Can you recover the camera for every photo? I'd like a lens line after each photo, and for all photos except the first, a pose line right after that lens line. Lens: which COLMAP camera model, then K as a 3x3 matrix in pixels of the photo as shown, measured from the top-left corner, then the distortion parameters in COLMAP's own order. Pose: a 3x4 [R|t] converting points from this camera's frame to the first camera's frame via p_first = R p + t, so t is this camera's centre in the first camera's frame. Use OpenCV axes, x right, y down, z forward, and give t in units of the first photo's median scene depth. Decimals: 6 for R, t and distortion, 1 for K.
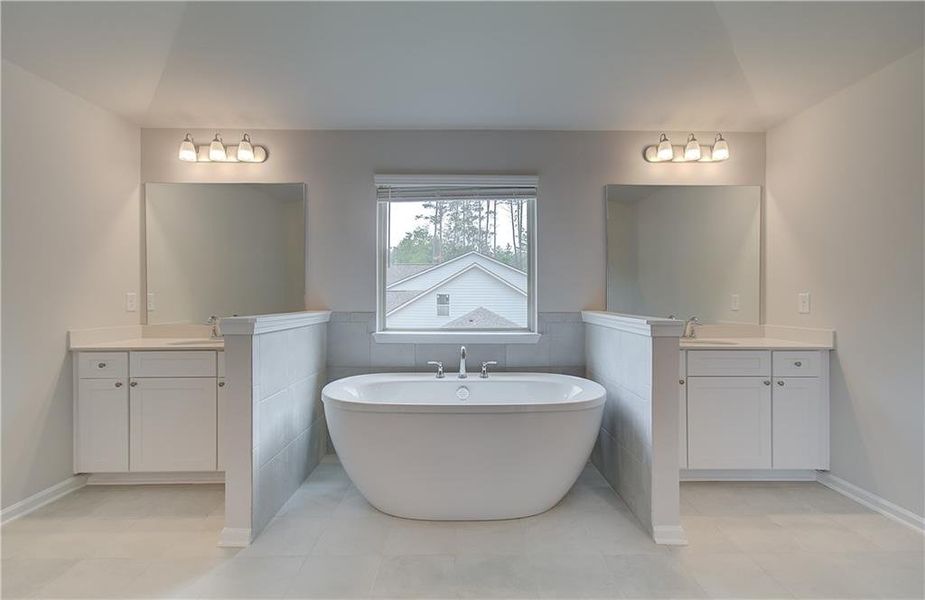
lens RADIAL K [[417.7, 0, 473.8], [0, 417.7, 299.8], [0, 0, 1]] dist [0.001637, 0.000333]
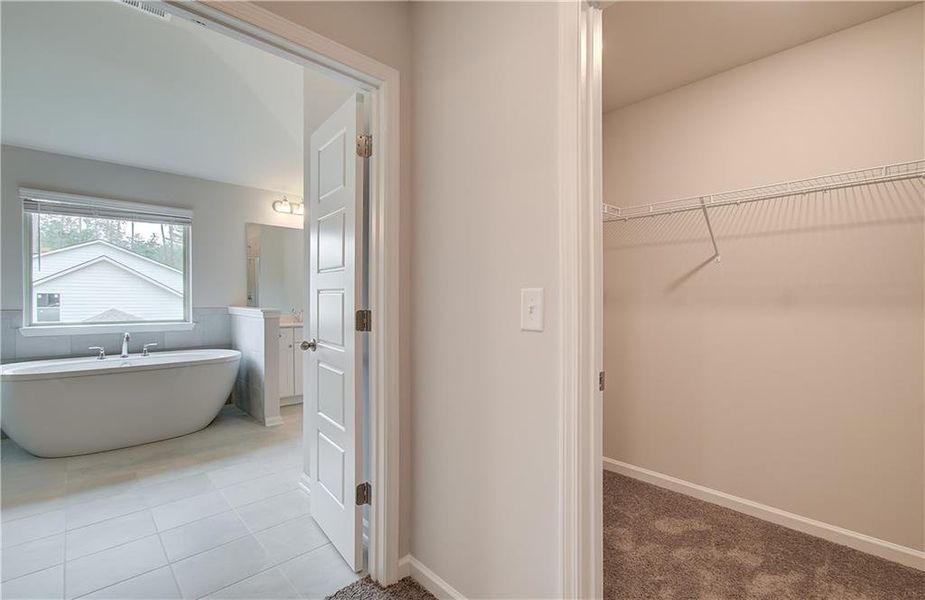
lens RADIAL K [[417.7, 0, 473.8], [0, 417.7, 299.8], [0, 0, 1]] dist [0.001637, 0.000333]
pose [[0.739774, -0.001054, 0.672854, -0.092663], [0.002467, 0.999996, -0.001147, 0.006872], [-0.672850, 0.002508, 0.739774, -0.675165]]
